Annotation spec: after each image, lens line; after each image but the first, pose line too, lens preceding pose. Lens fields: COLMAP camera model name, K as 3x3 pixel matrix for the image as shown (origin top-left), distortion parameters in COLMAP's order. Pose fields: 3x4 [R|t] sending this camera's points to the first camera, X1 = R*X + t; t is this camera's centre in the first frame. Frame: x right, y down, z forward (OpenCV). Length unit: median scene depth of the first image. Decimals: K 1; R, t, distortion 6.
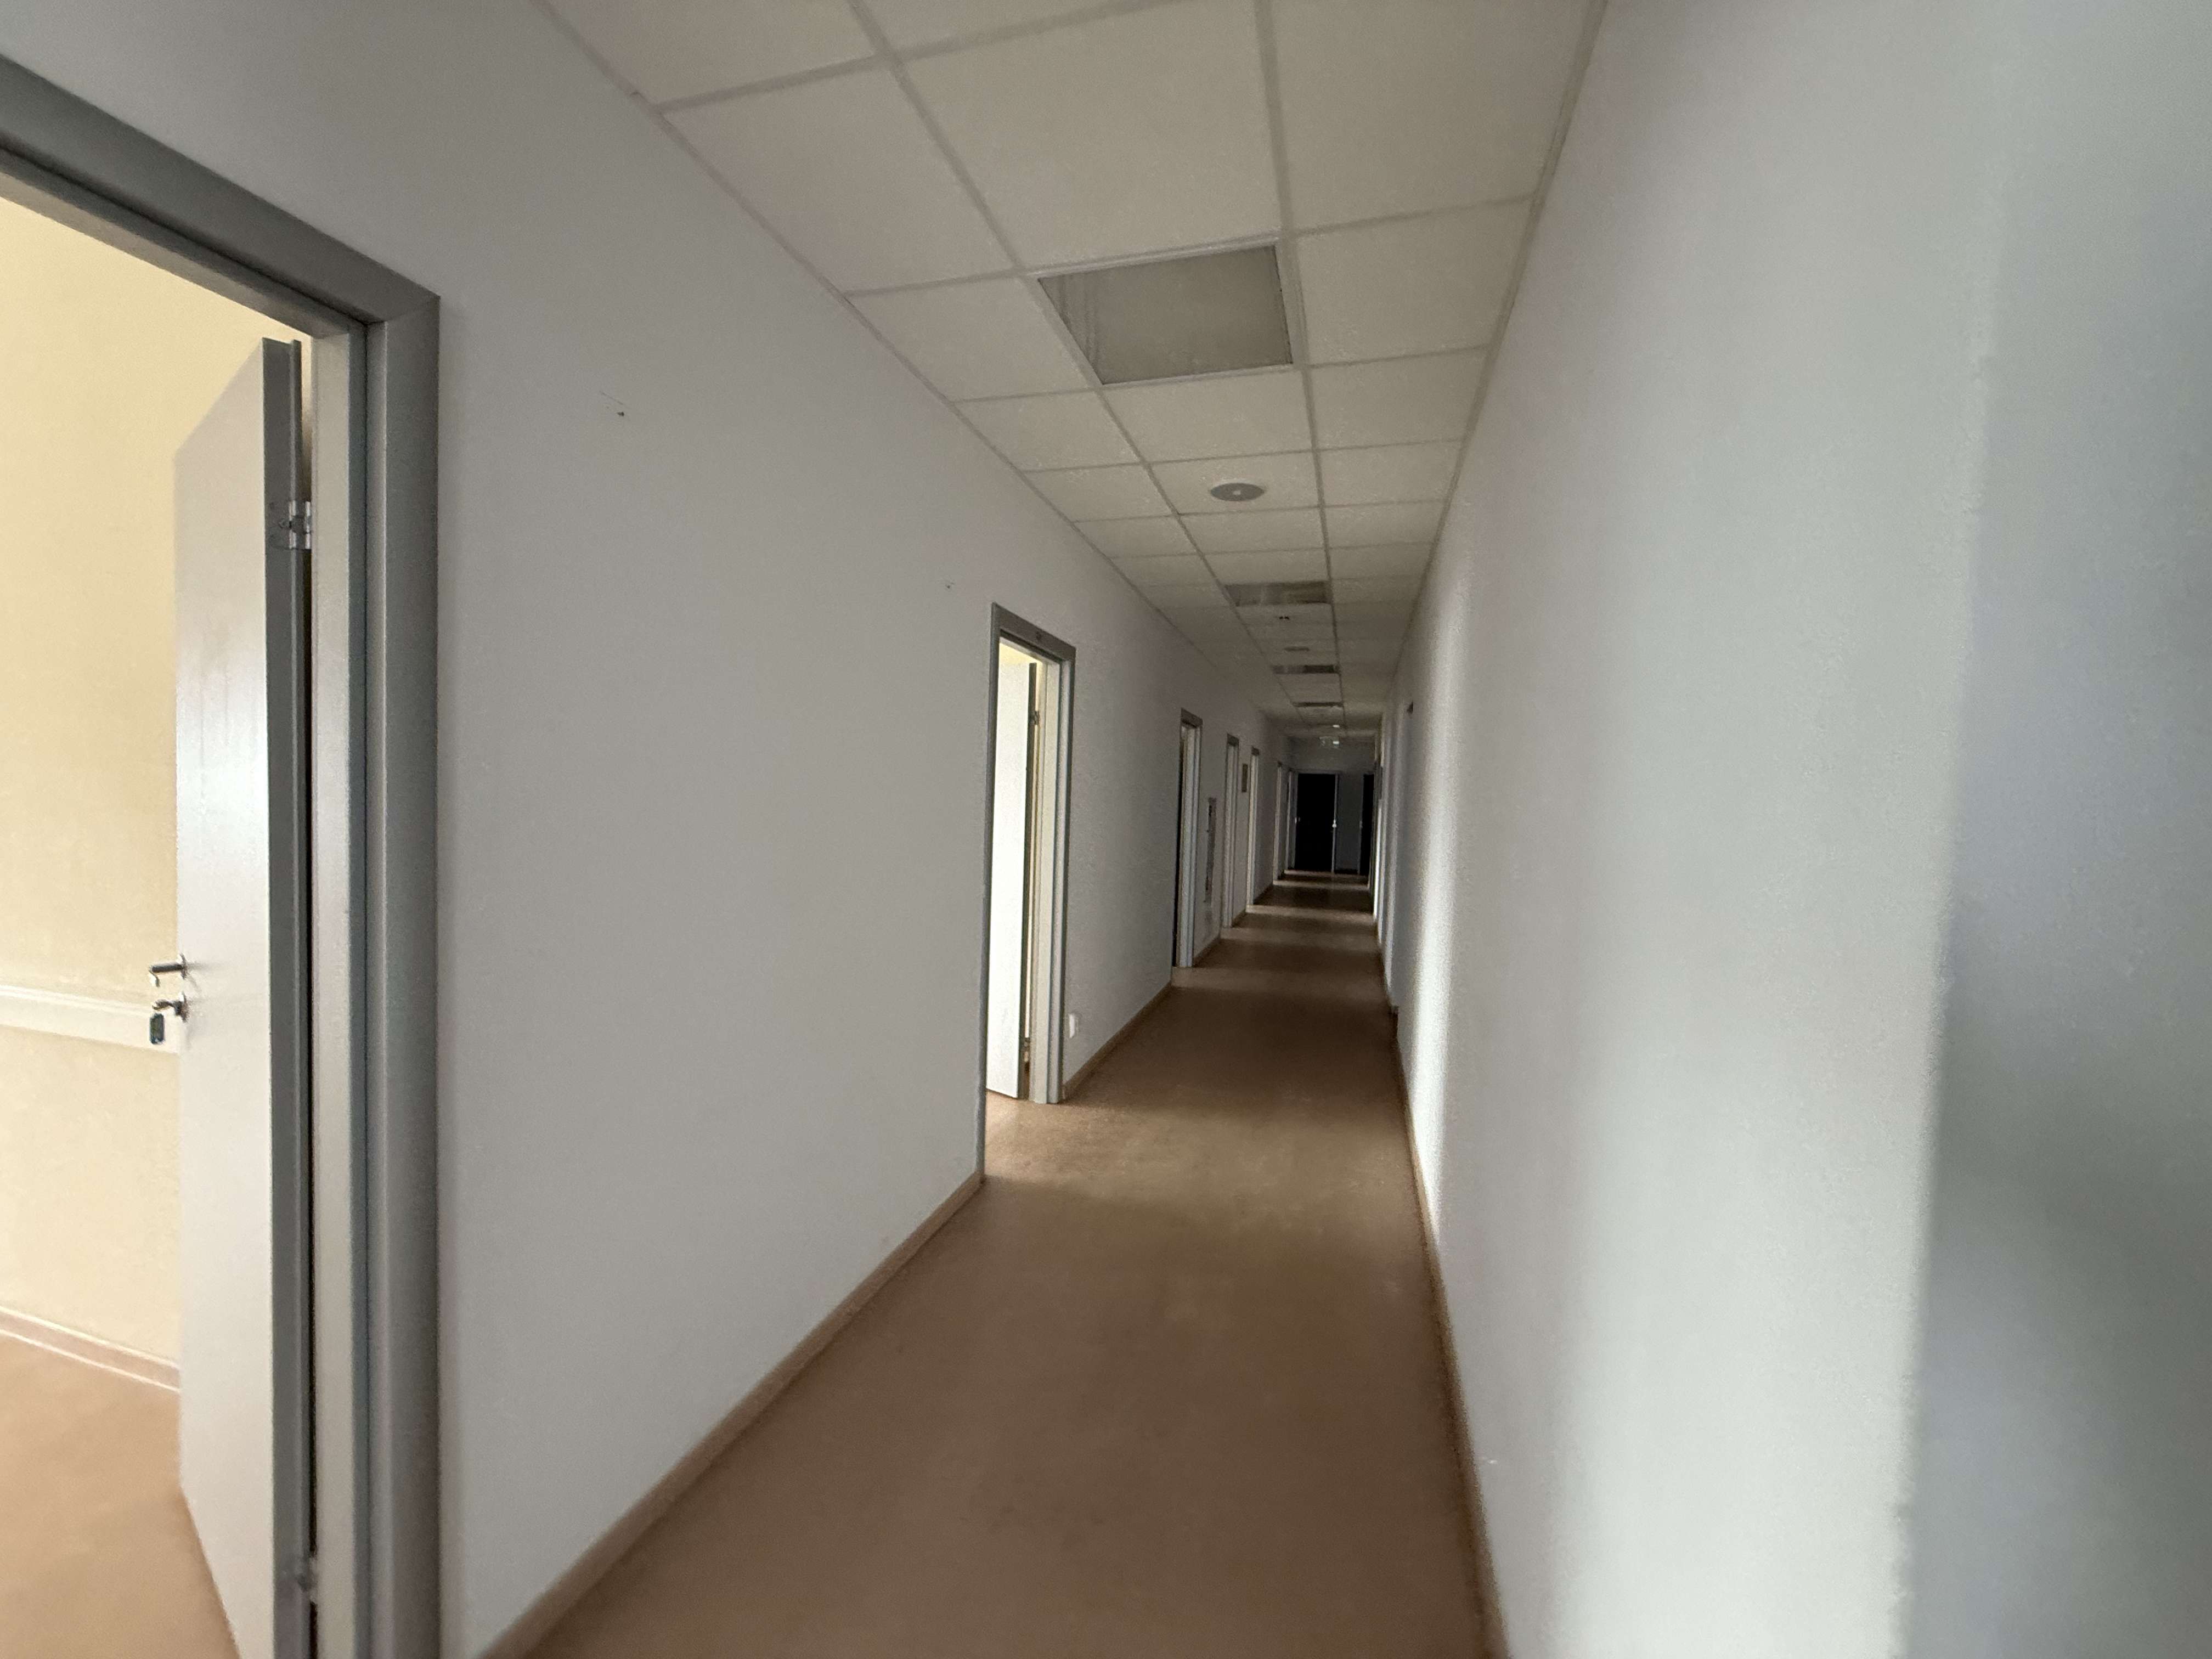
lens RADIAL K [[868.5, 0, 1106.0], [0, 868.5, 829.5], [0, 0, 1]] dist [-0.000424, -0.000127]
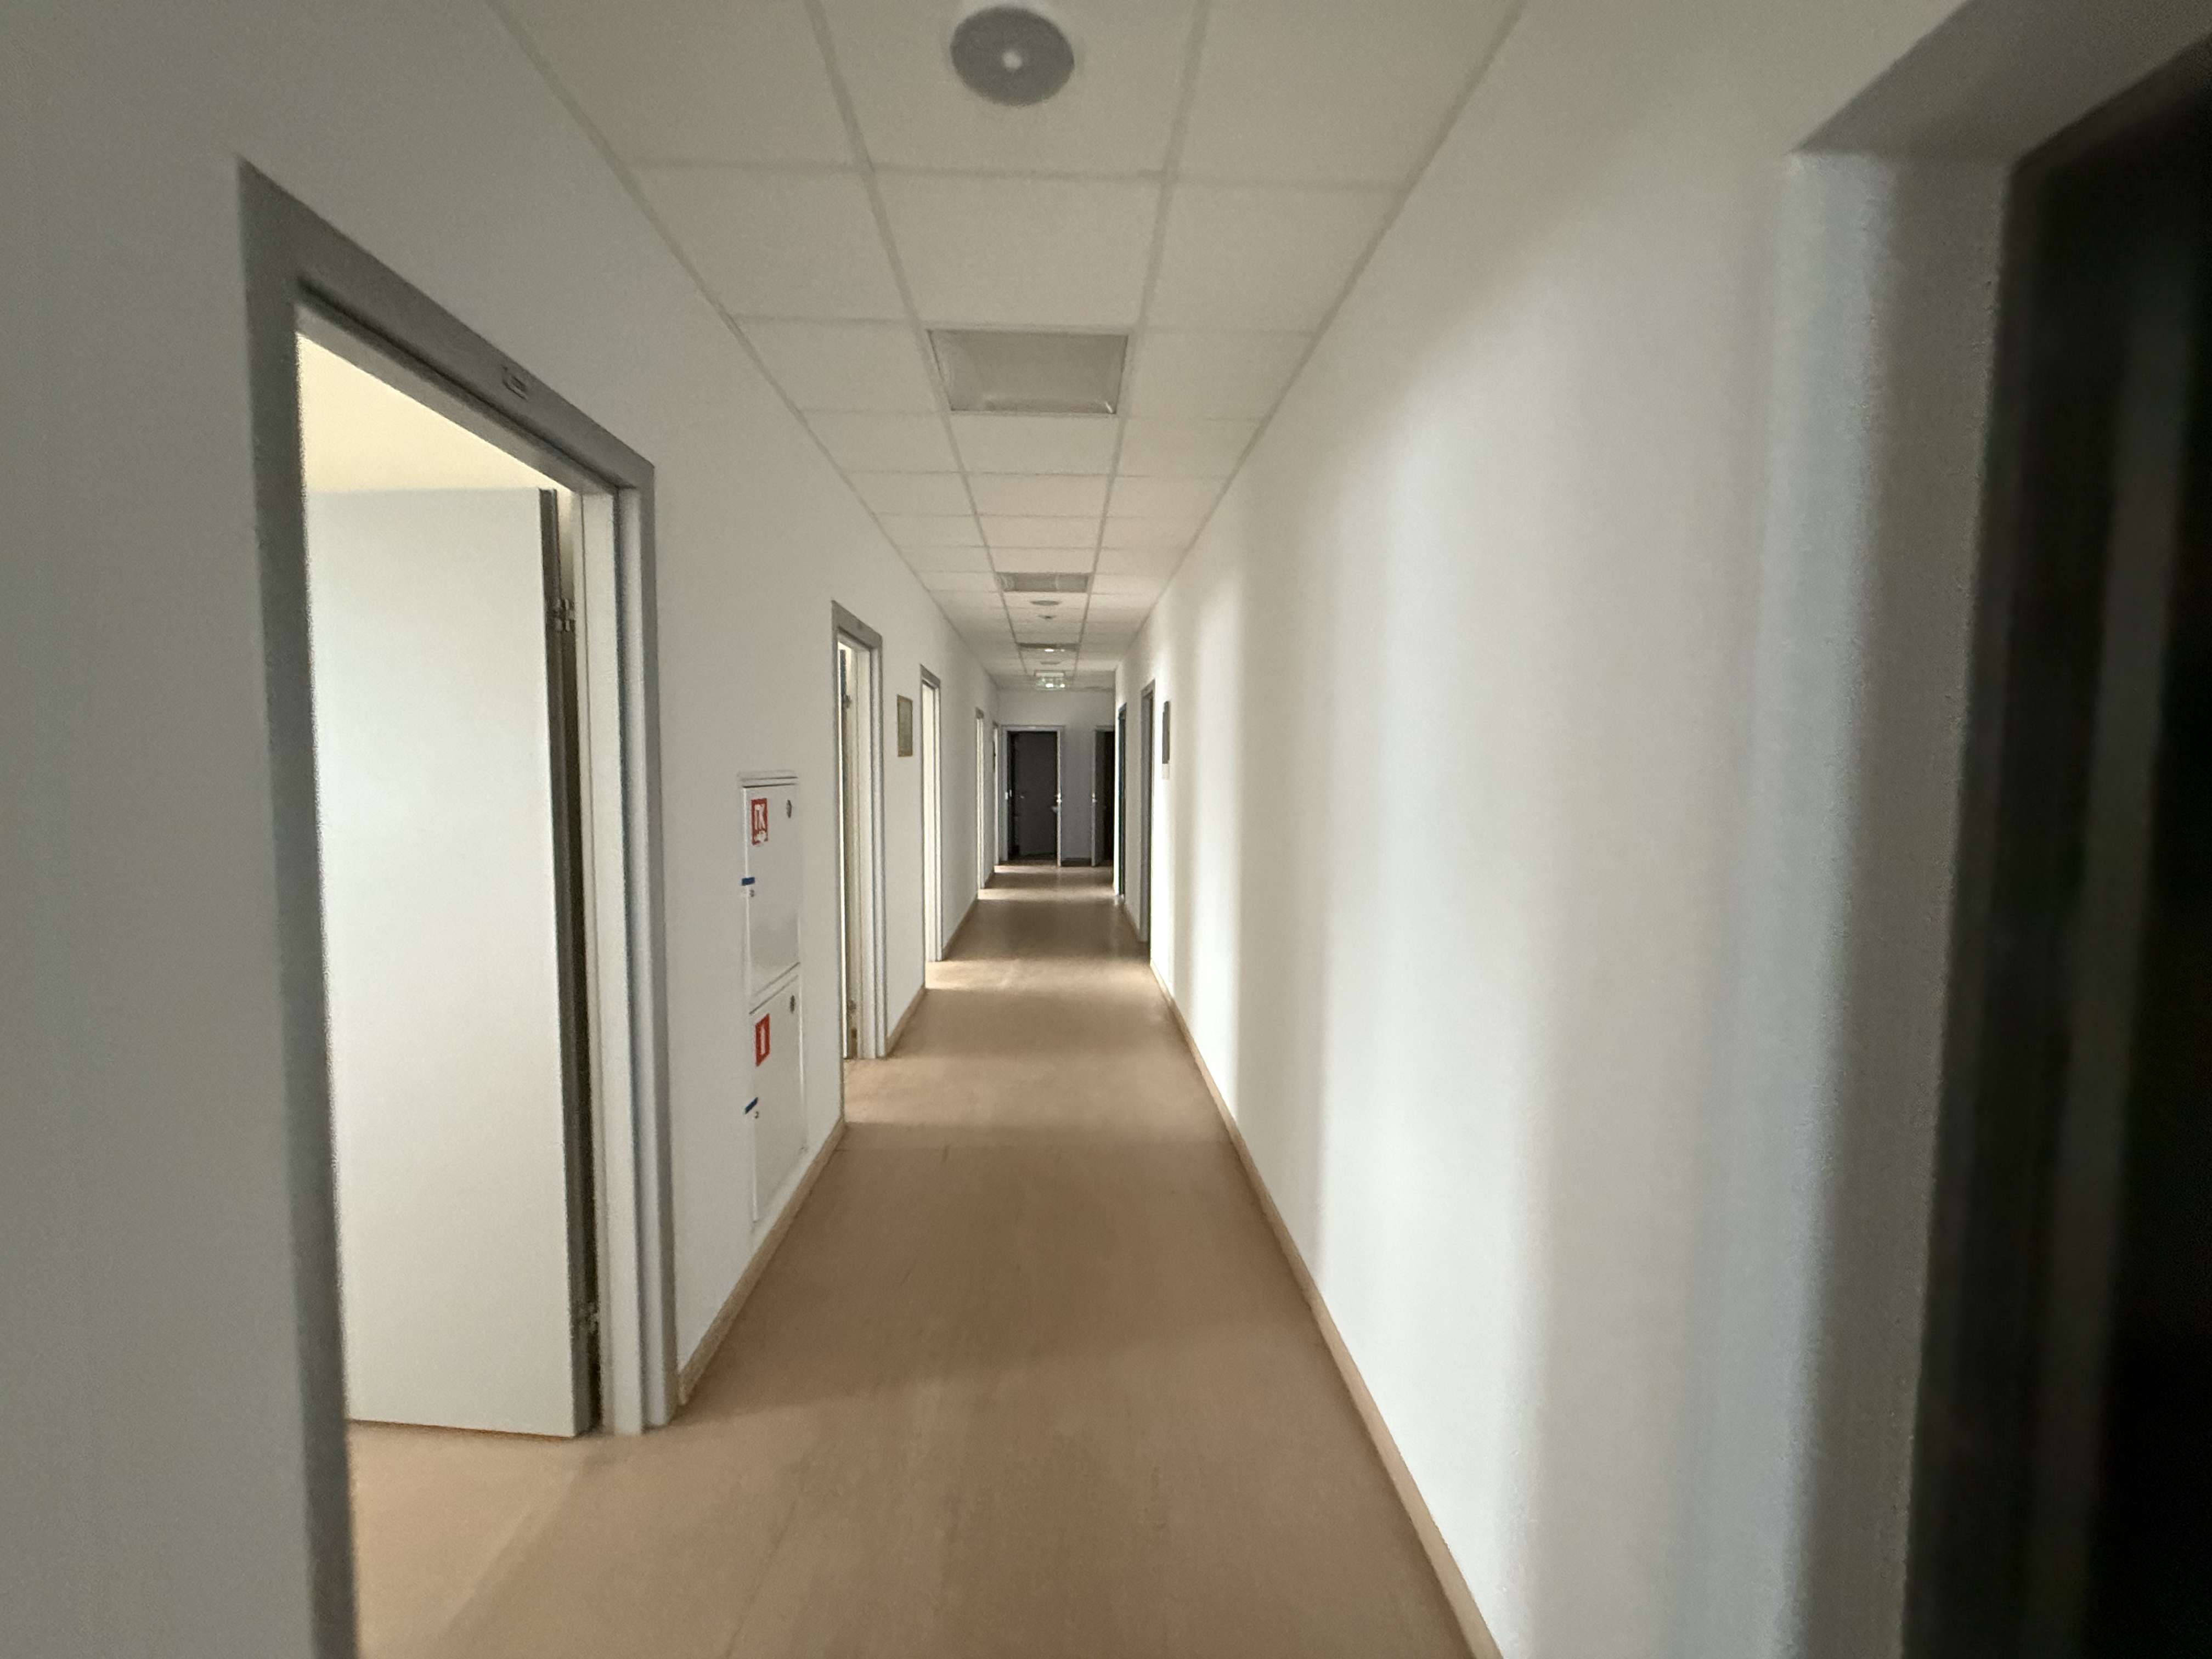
lens RADIAL K [[884.1, 0, 1106.0], [0, 884.1, 829.5], [0, 0, 1]] dist [0.001249, -0.000222]
pose [[0.944846, -0.050836, 0.323547, 0.071108], [0.039179, 0.998330, 0.042447, -0.012528], [-0.325164, -0.027430, 0.945260, 0.341282]]
